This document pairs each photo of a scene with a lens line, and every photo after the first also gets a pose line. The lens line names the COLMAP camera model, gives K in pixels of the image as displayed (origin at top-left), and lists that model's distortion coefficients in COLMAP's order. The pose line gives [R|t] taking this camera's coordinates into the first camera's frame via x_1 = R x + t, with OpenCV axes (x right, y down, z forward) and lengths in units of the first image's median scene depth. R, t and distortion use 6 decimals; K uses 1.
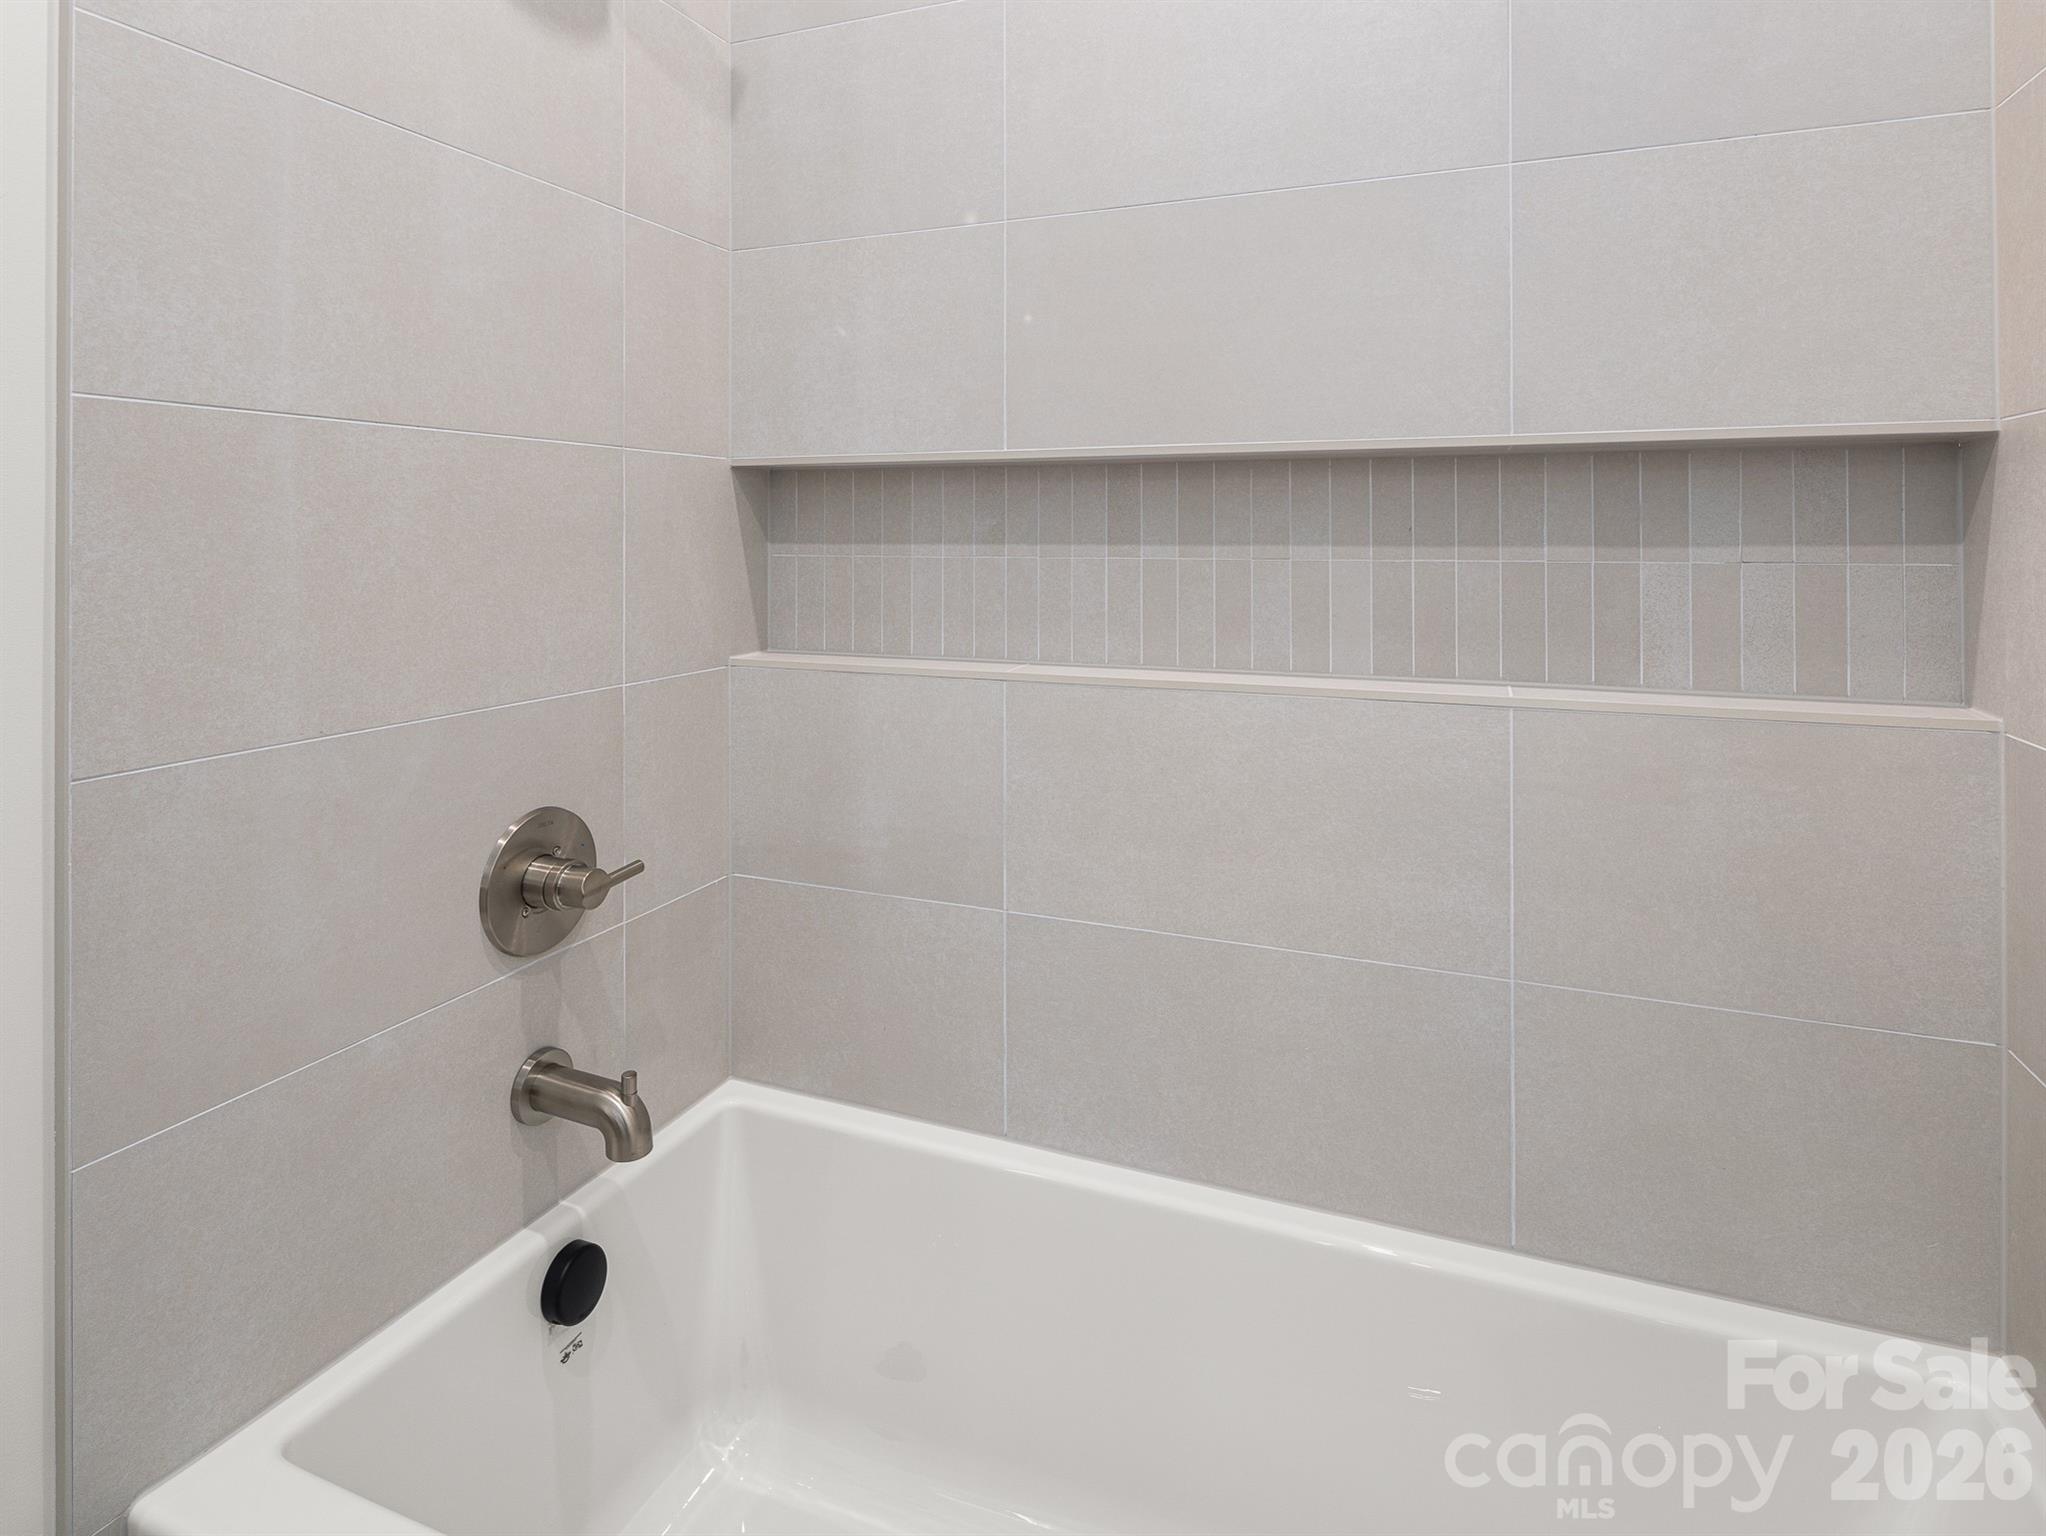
lens RADIAL K [[1121.2, 0, 1004.8], [0, 1121.2, 753.0], [0, 0, 1]] dist [0.006519, -0.000721]
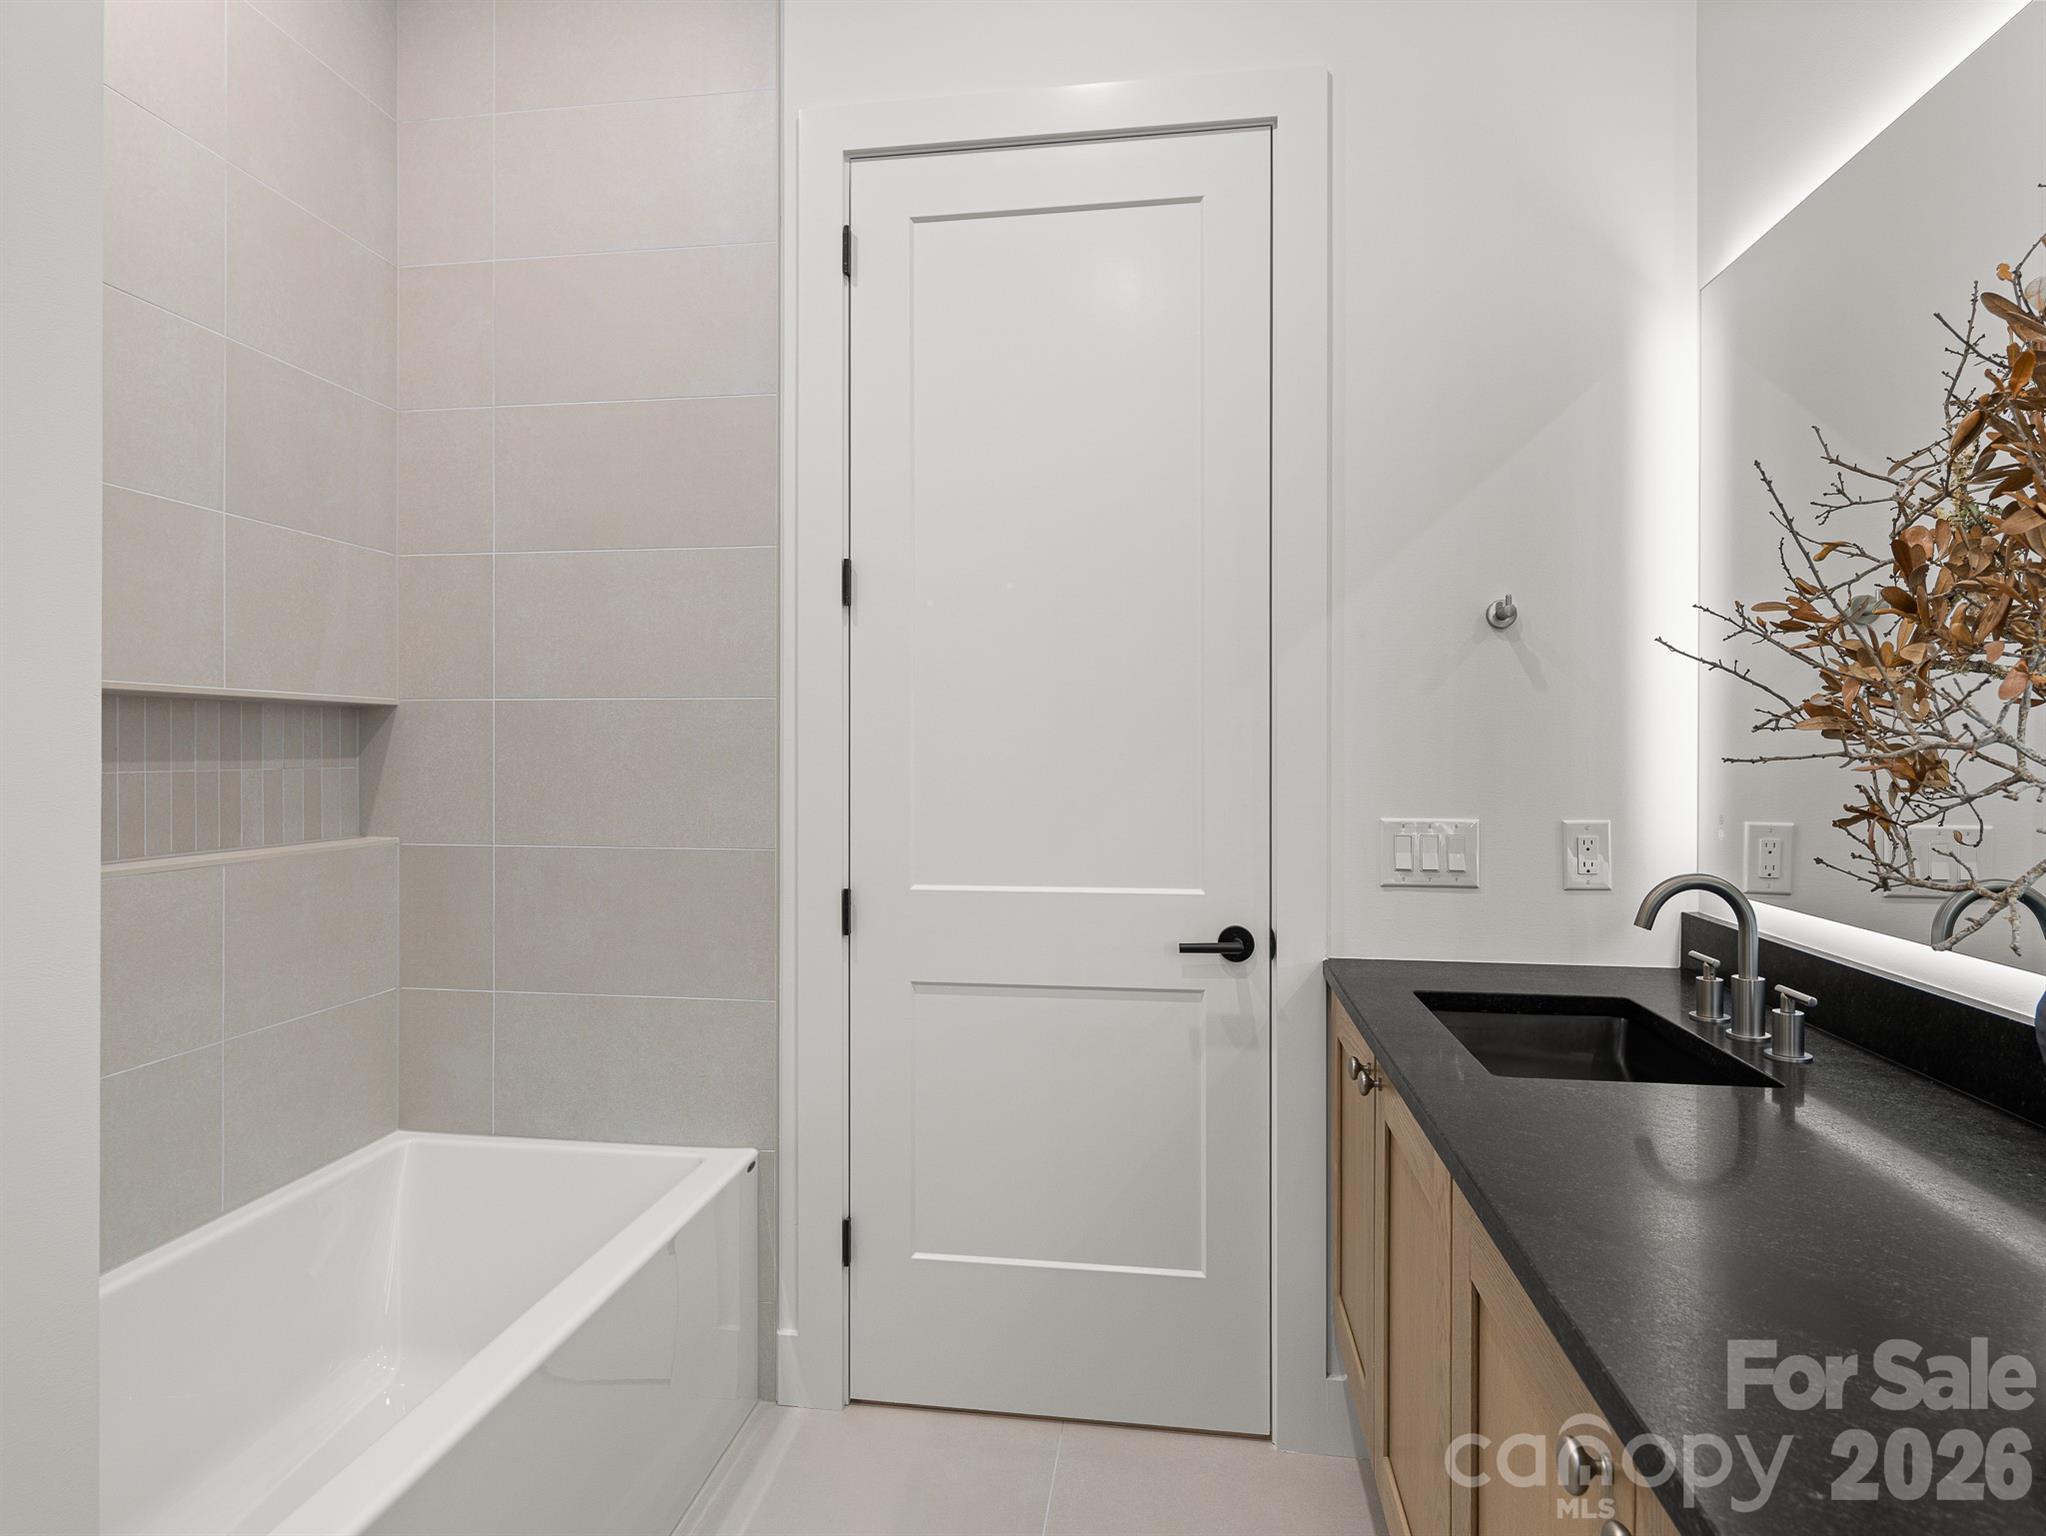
lens RADIAL K [[1121.2, 0, 1004.8], [0, 1121.2, 753.0], [0, 0, 1]] dist [0.006519, -0.000721]
pose [[-0.260666, -0.000295, 0.965429, -1.298531], [0.187612, 0.980921, 0.050955, -0.070292], [-0.947024, 0.194408, -0.255637, 0.370041]]
